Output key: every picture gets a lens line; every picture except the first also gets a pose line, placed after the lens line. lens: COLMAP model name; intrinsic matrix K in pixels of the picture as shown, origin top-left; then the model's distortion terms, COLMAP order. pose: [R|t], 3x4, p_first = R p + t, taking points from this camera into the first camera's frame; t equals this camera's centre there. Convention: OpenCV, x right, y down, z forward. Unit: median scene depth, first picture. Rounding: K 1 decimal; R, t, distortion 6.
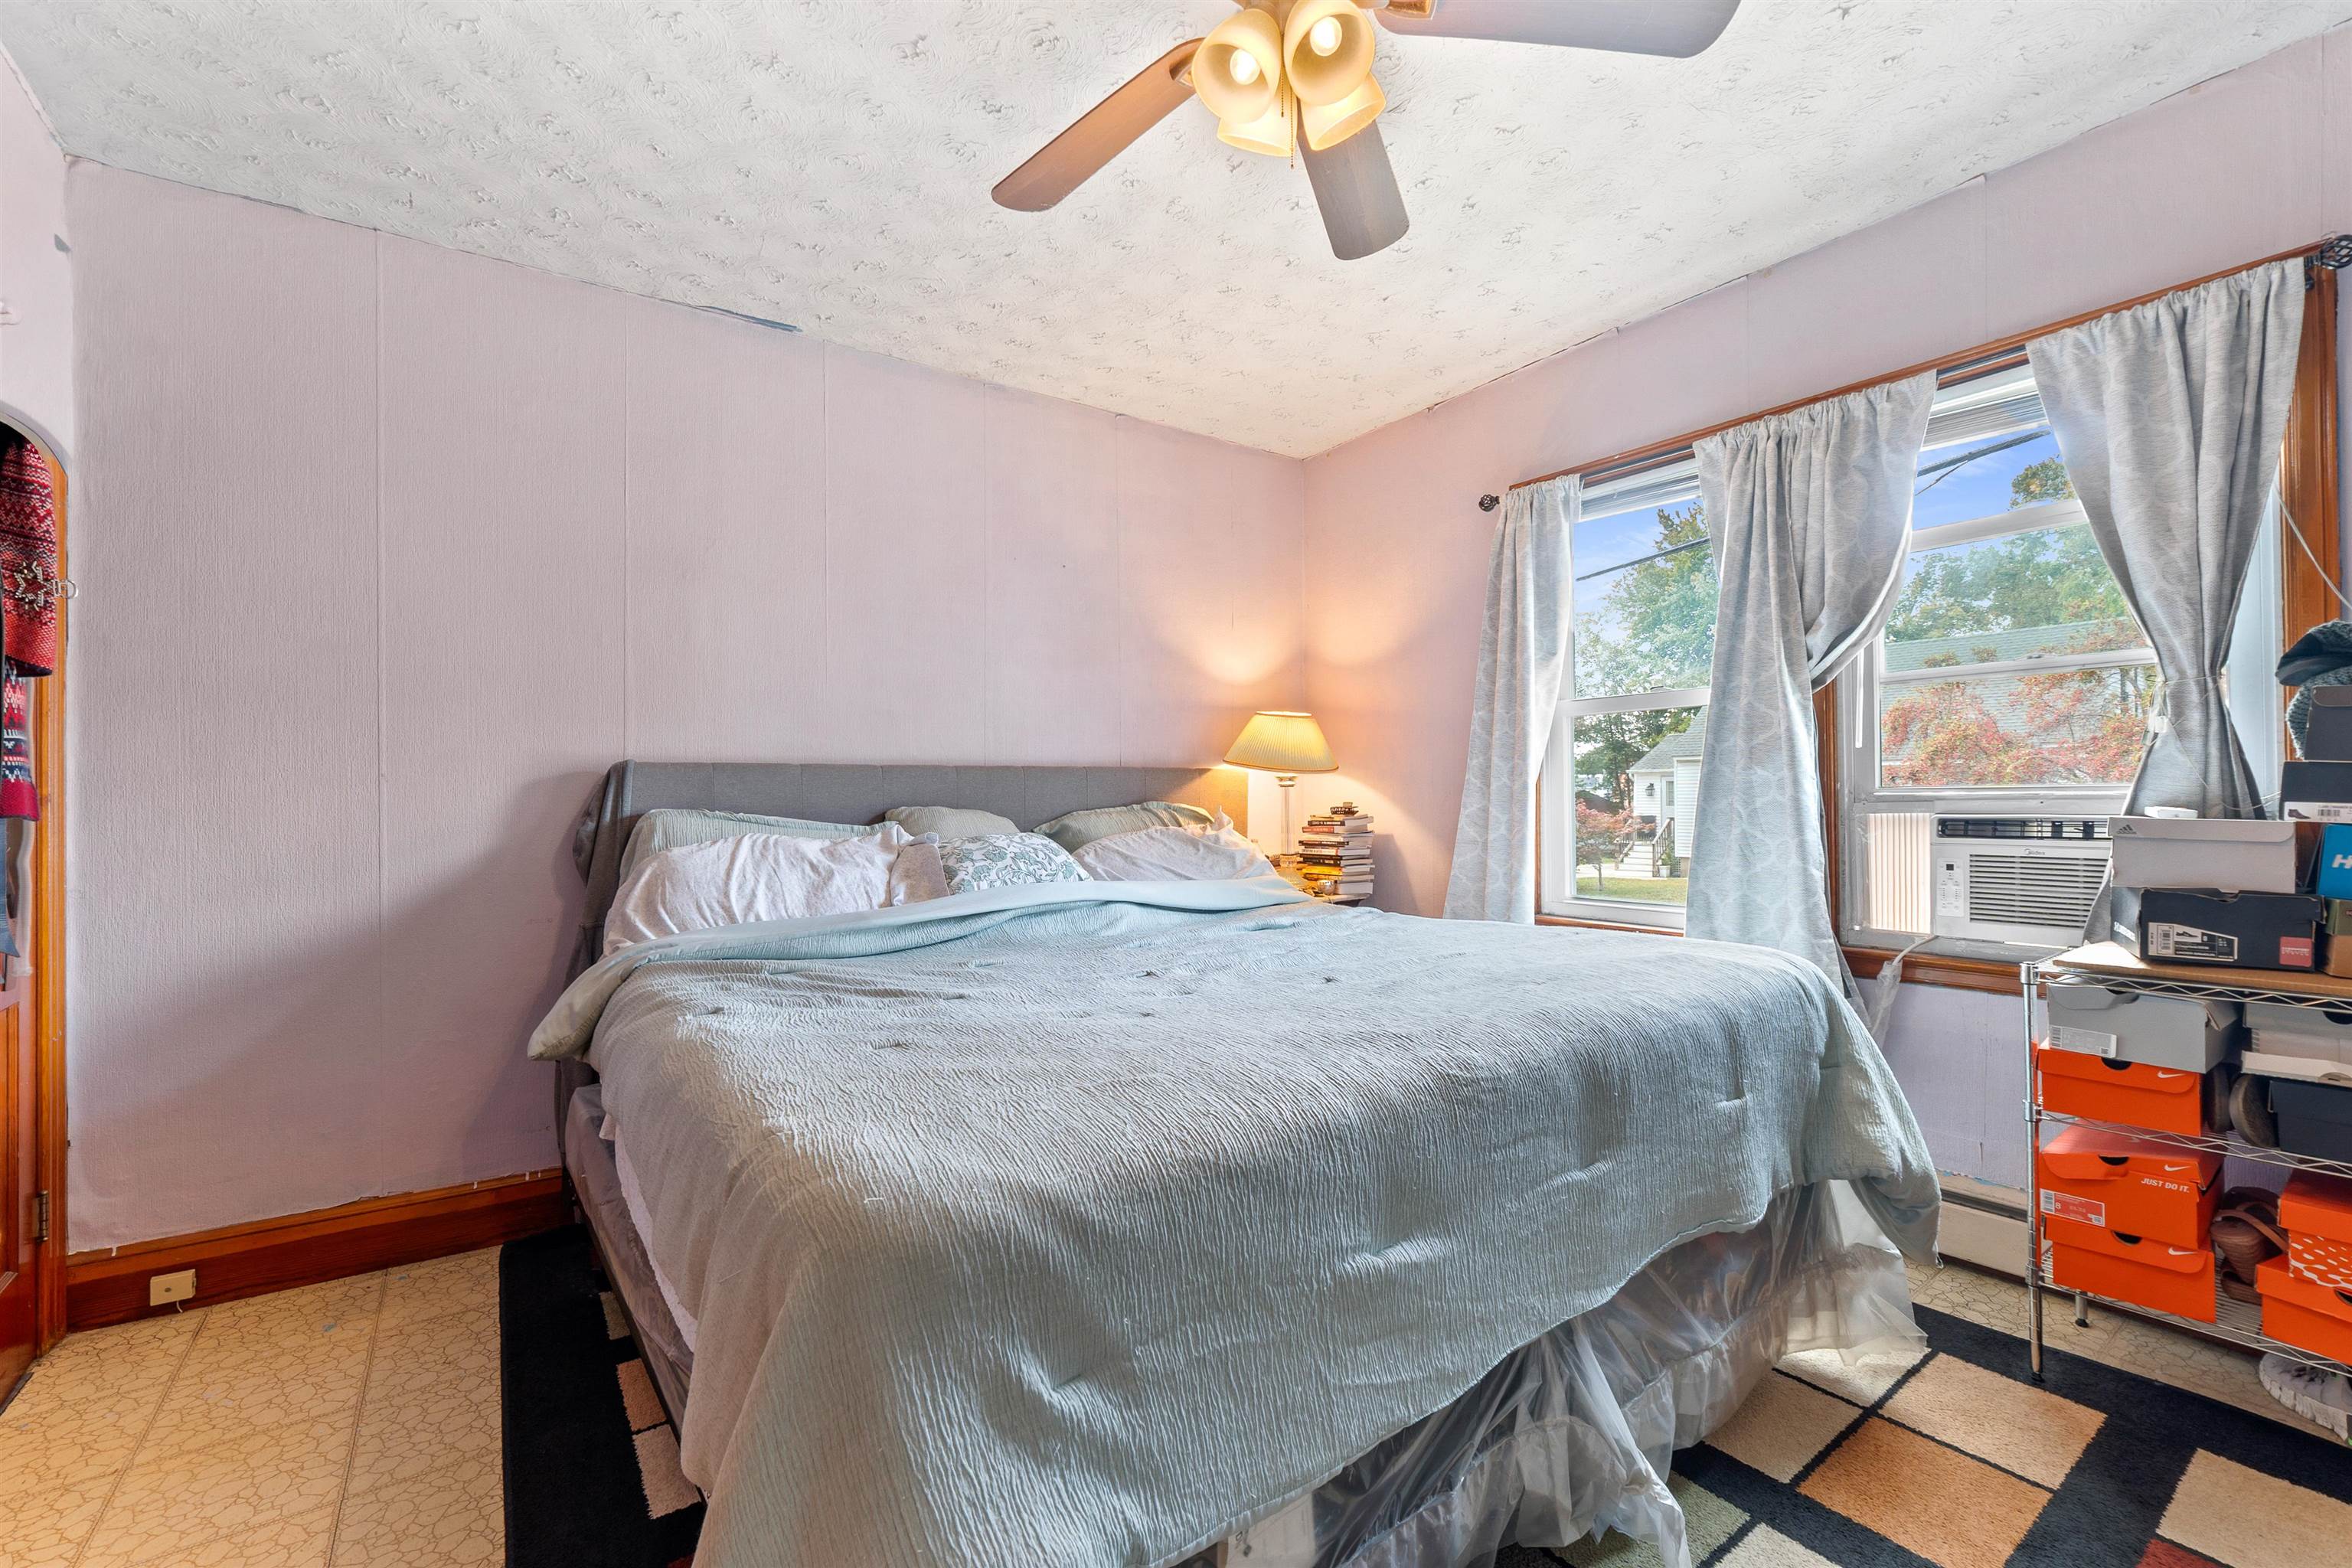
lens RADIAL K [[1000.0, 0, 1177.3], [0, 1000.0, 796.8], [0, 0, 1]] dist [-0.004784, 0.000374]
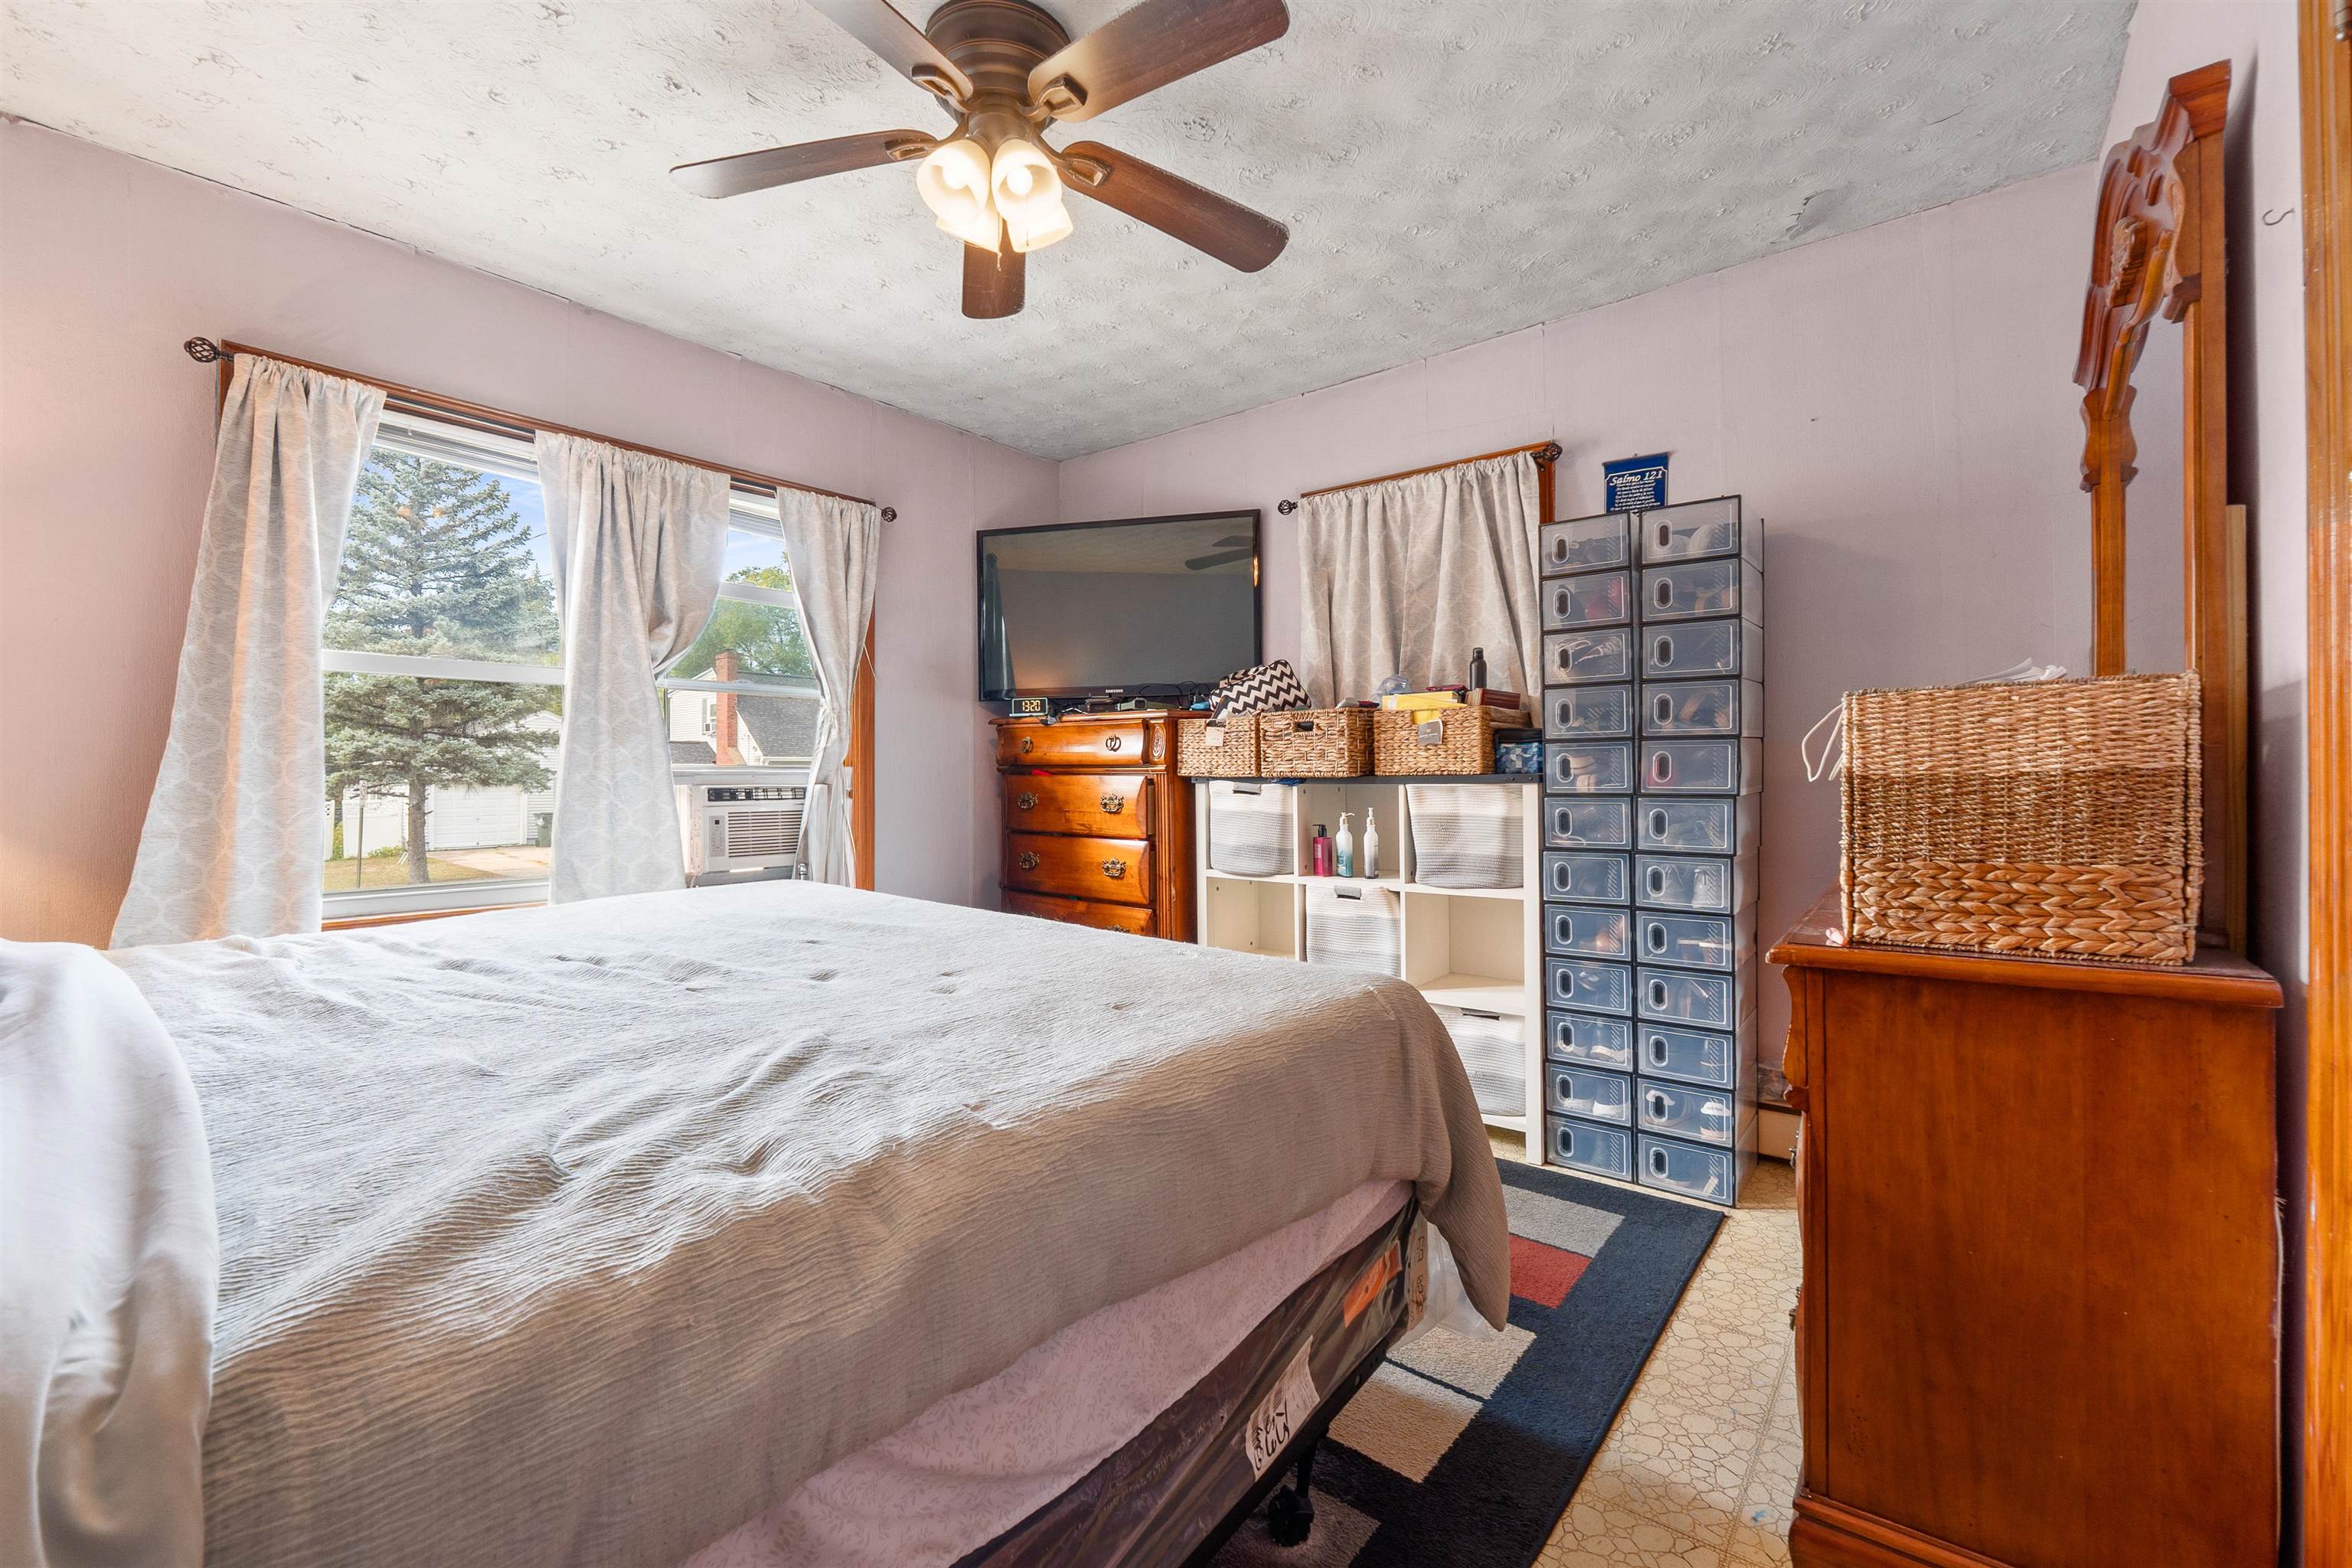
lens RADIAL K [[1000.0, 0, 1173.5], [0, 1000.0, 783.9], [0, 0, 1]] dist [-0.004784, 0.000374]
pose [[-0.266289, -0.000148, 0.963893, -0.708553], [-0.001109, 0.999999, -0.000153, 0.014001], [-0.963893, -0.001110, -0.266289, 0.683012]]
